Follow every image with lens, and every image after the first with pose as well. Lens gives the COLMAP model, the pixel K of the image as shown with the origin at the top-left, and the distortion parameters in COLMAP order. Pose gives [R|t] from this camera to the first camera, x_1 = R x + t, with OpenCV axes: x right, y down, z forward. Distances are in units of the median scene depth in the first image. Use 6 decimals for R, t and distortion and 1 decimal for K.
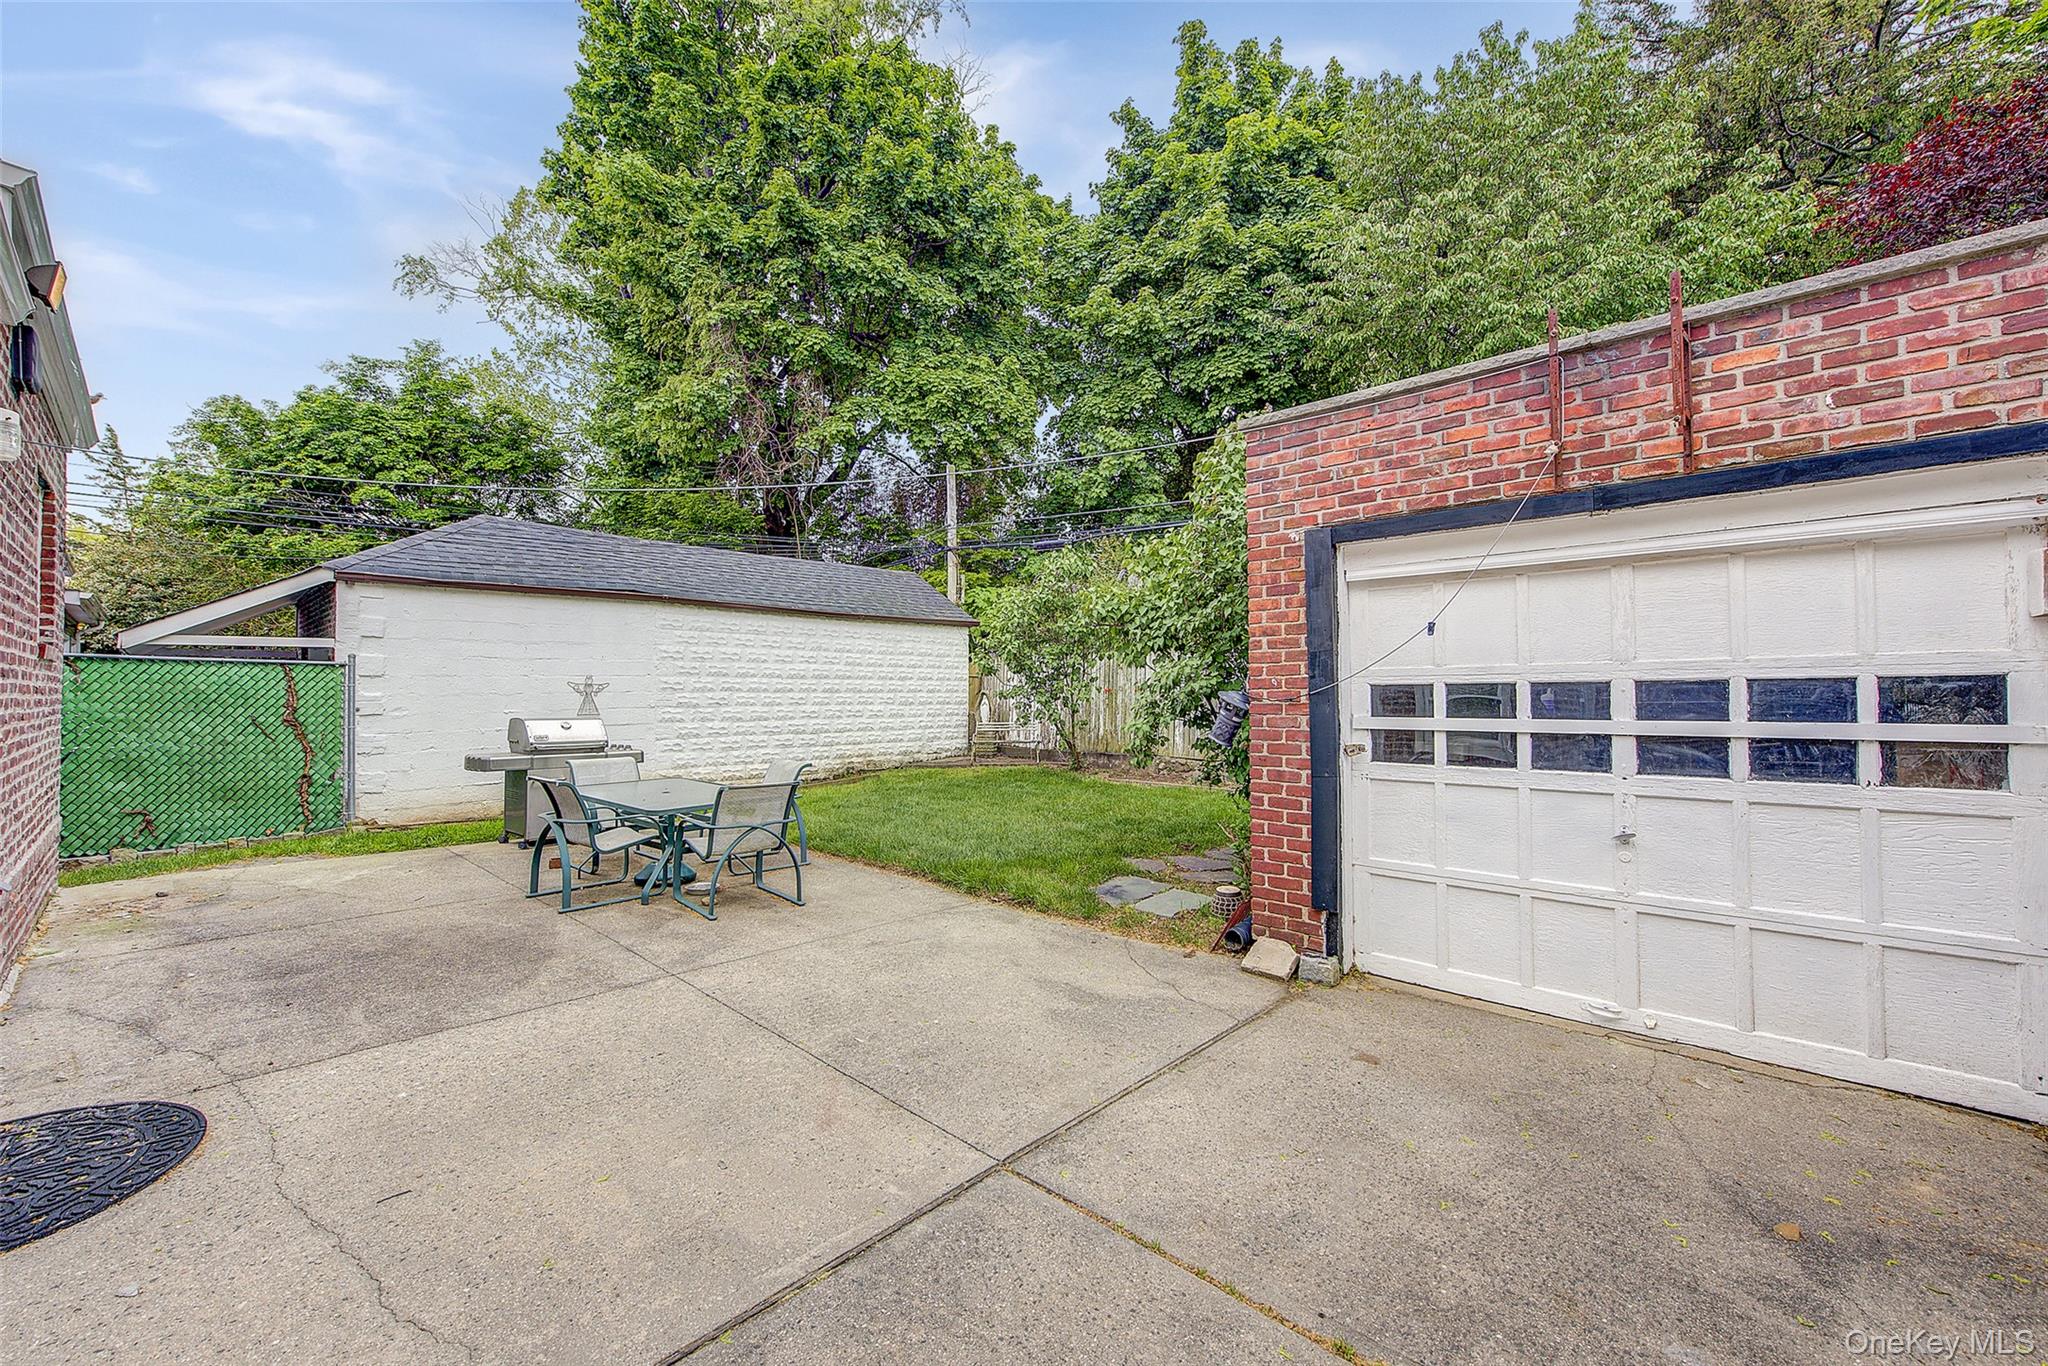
lens RADIAL K [[814.4, 0, 1024.0], [0, 814.4, 683.0], [0, 0, 1]] dist [-0.001559, -0.000712]
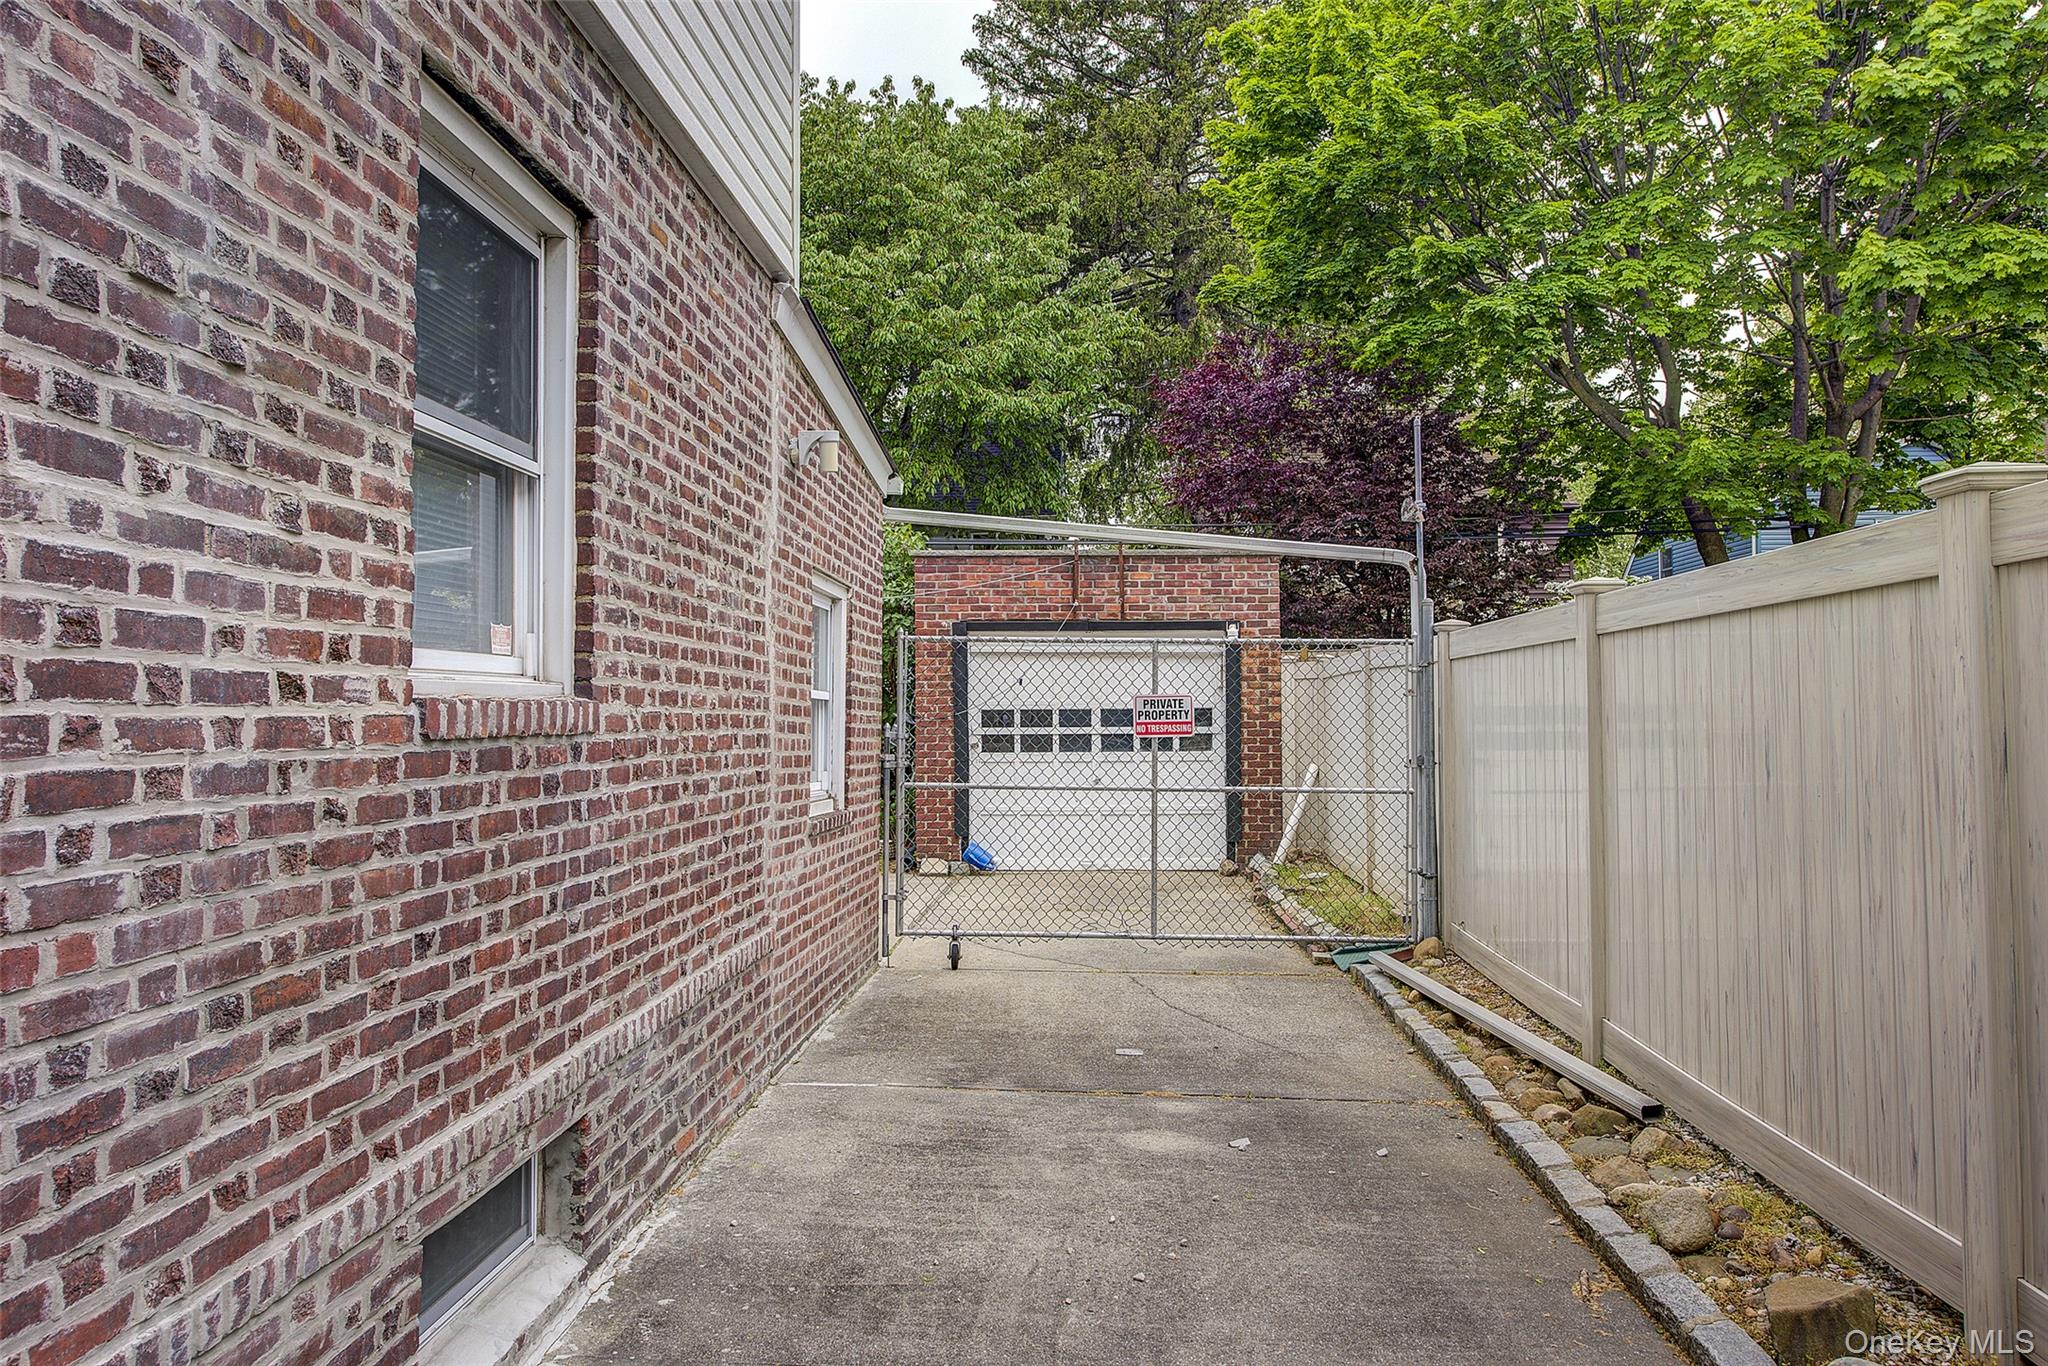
lens RADIAL K [[1364.1, 0, 1024.0], [0, 1364.1, 683.0], [0, 0, 1]] dist [0.000372, -0.000038]
pose [[0.758687, 0.008413, 0.651402, -1.572396], [-0.009055, 0.999956, -0.002369, -0.054787], [-0.651393, -0.004101, 0.758729, -1.442811]]
